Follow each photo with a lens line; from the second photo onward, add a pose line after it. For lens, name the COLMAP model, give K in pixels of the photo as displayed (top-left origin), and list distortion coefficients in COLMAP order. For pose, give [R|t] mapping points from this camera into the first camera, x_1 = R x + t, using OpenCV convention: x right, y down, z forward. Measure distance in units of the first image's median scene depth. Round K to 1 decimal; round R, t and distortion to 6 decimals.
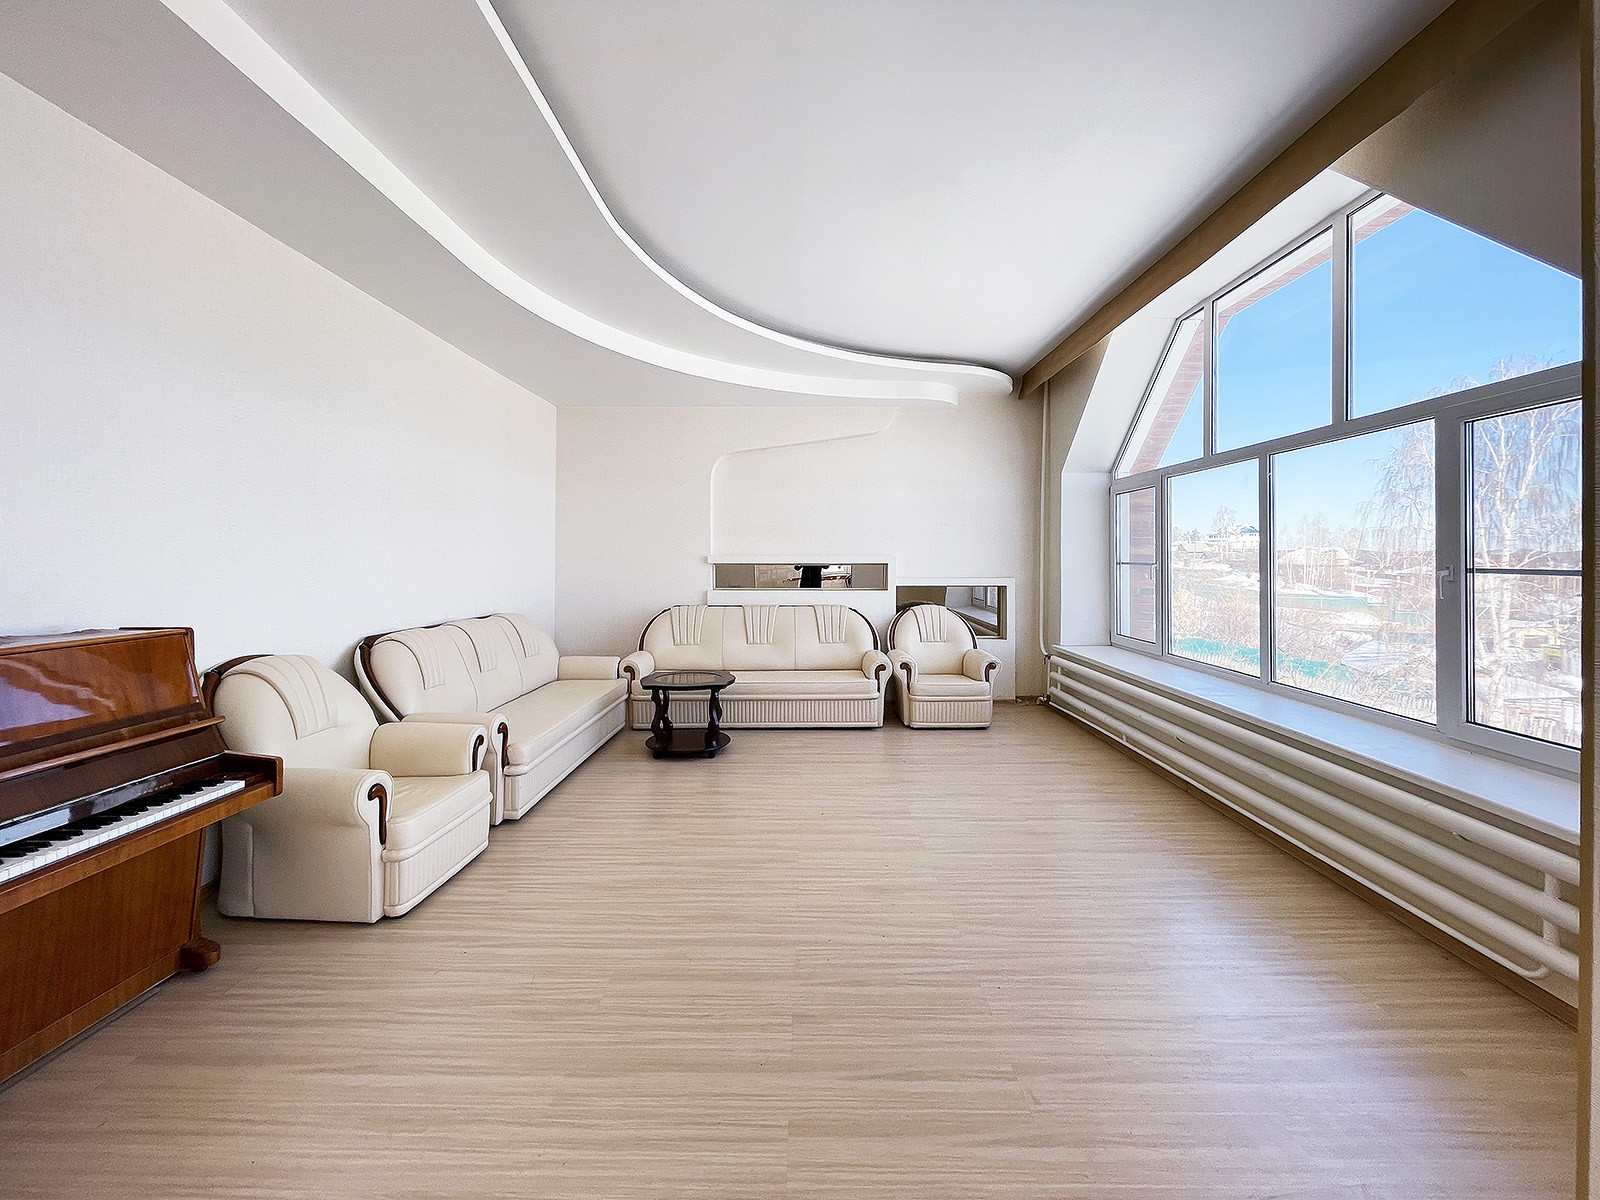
lens RADIAL K [[645.1, 0, 813.3], [0, 645.1, 570.2], [0, 0, 1]] dist [0.000162, 0.000622]
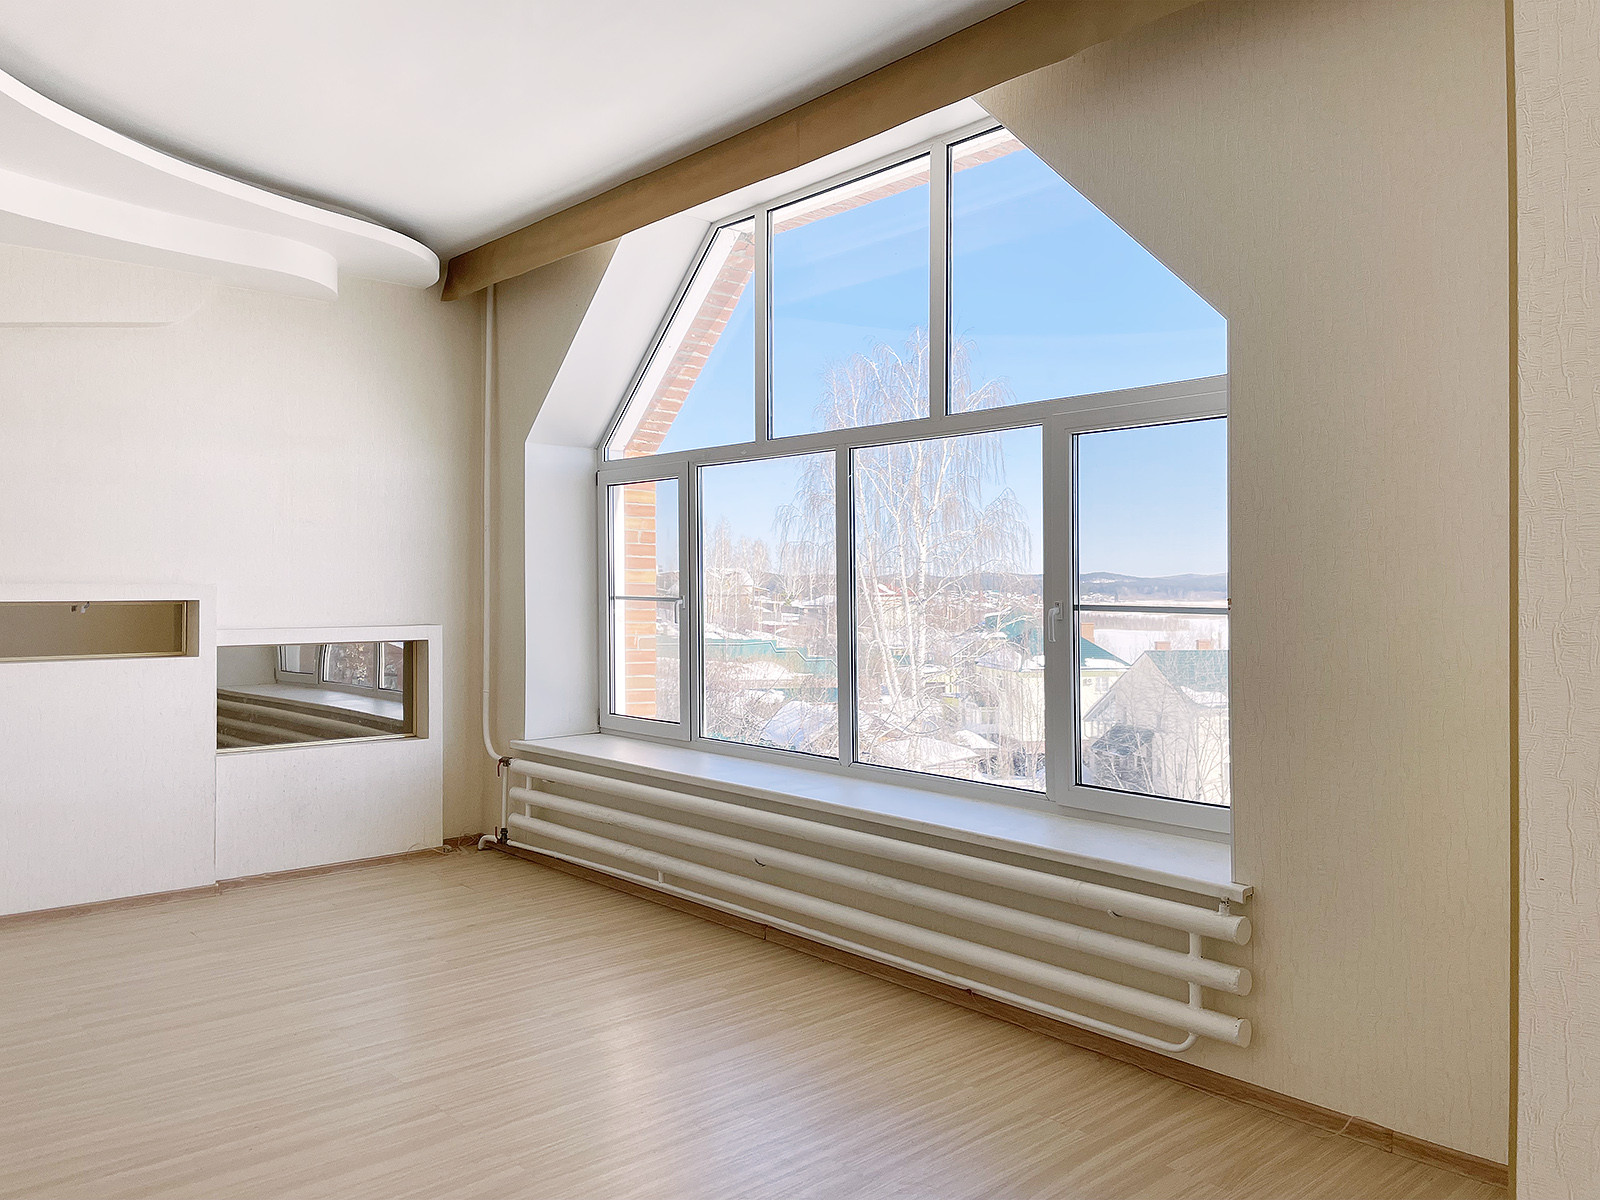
lens RADIAL K [[1216.8, 0, 798.6], [0, 1216.8, 597.0], [0, 0, 1]] dist [0.050236, -0.007130]
pose [[0.745547, -0.005331, 0.666431, -0.176785], [0.010210, 0.999942, -0.003423, -0.006011], [-0.666374, 0.009356, 0.745559, 0.018745]]
